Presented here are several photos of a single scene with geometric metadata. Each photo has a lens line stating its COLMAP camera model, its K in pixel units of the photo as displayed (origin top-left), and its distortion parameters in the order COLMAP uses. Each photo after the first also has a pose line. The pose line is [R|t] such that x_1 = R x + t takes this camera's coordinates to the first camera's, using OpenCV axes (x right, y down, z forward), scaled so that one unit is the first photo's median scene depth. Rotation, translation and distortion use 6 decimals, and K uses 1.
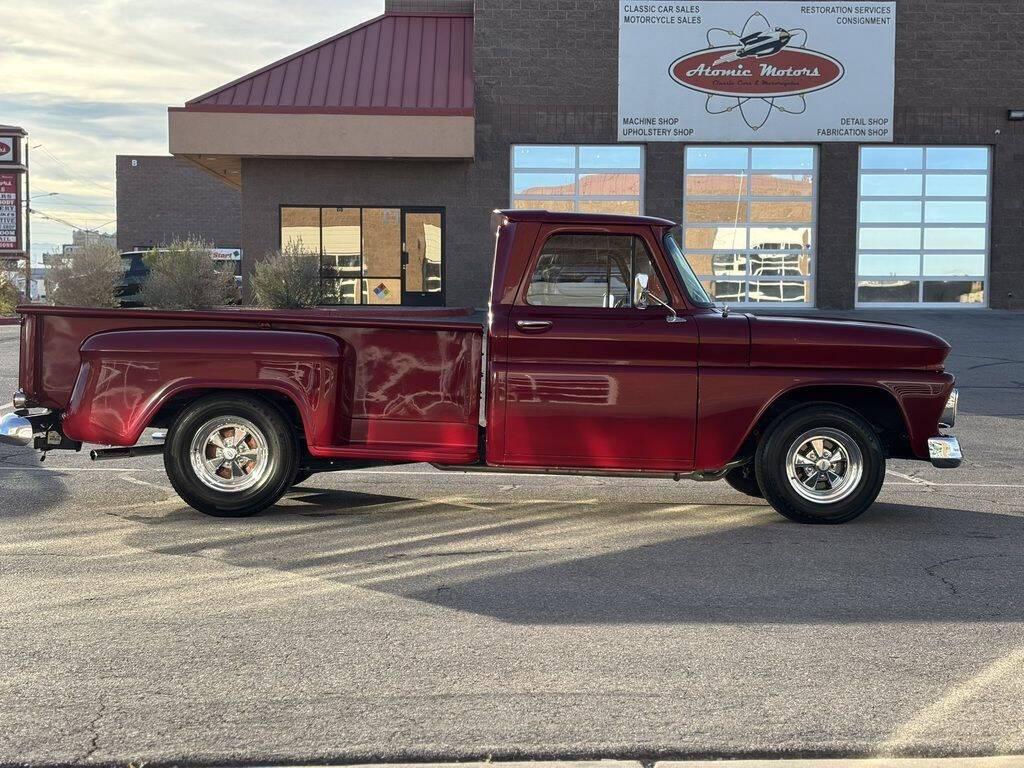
lens RADIAL K [[1521.1, 0, 520.5], [0, 1521.1, 386.1], [0, 0, 1]] dist [0.268557, -1.047987]
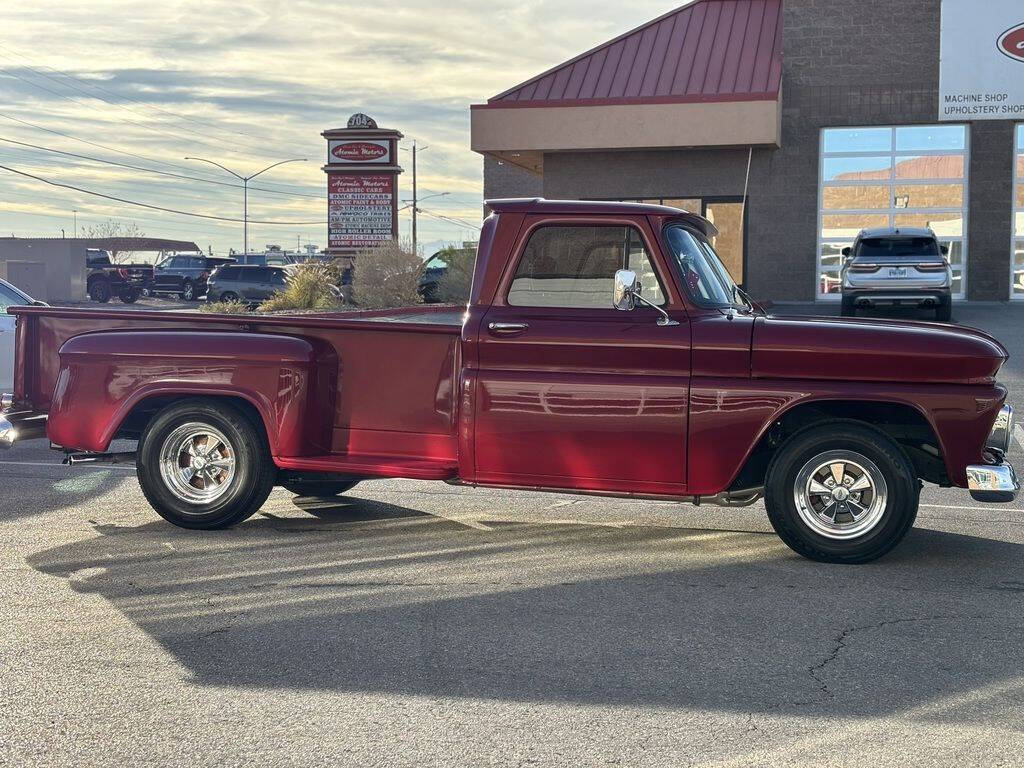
lens RADIAL K [[1521.1, 0, 520.5], [0, 1521.1, 386.1], [0, 0, 1]] dist [0.268557, -1.047987]
pose [[0.967492, 0.012383, -0.252598, 0.057312], [-0.011069, 0.999917, 0.006623, -0.002827], [0.252659, -0.003612, 0.967549, 0.031493]]
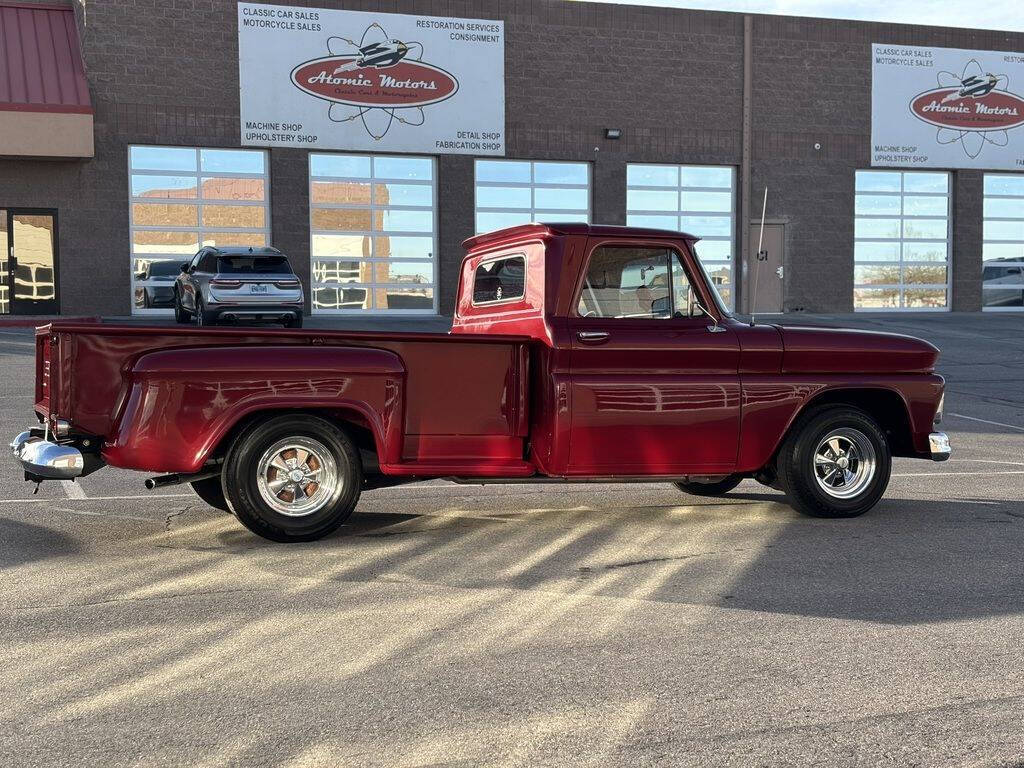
lens RADIAL K [[1521.5, 0, 522.5], [0, 1521.5, 399.7], [0, 0, 1]] dist [0.262747, -1.023123]
pose [[0.946389, -0.027746, 0.321835, -0.088503], [0.025839, 0.999614, 0.010196, -0.002514], [-0.321993, -0.001333, 0.946741, 0.008405]]
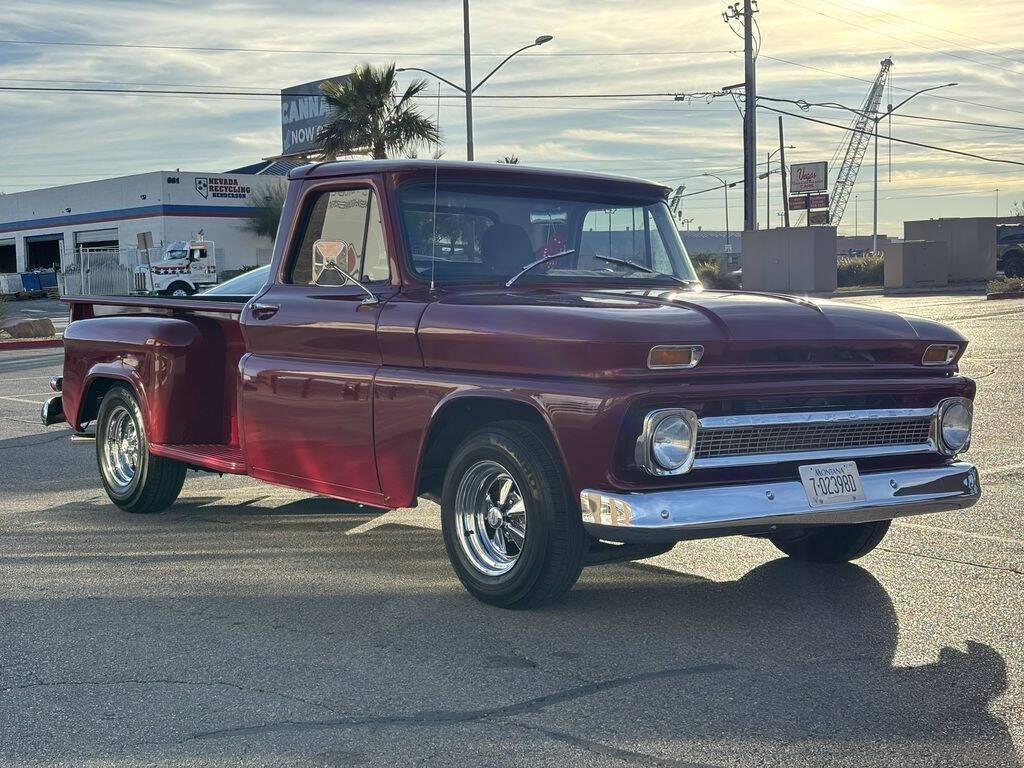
lens RADIAL K [[1521.1, 0, 520.5], [0, 1521.1, 386.1], [0, 0, 1]] dist [0.268557, -1.047987]
pose [[0.610041, 0.030533, -0.791781, 0.173131], [-0.012829, 0.999507, 0.028659, -0.005896], [0.792266, -0.007325, 0.610132, 0.144418]]
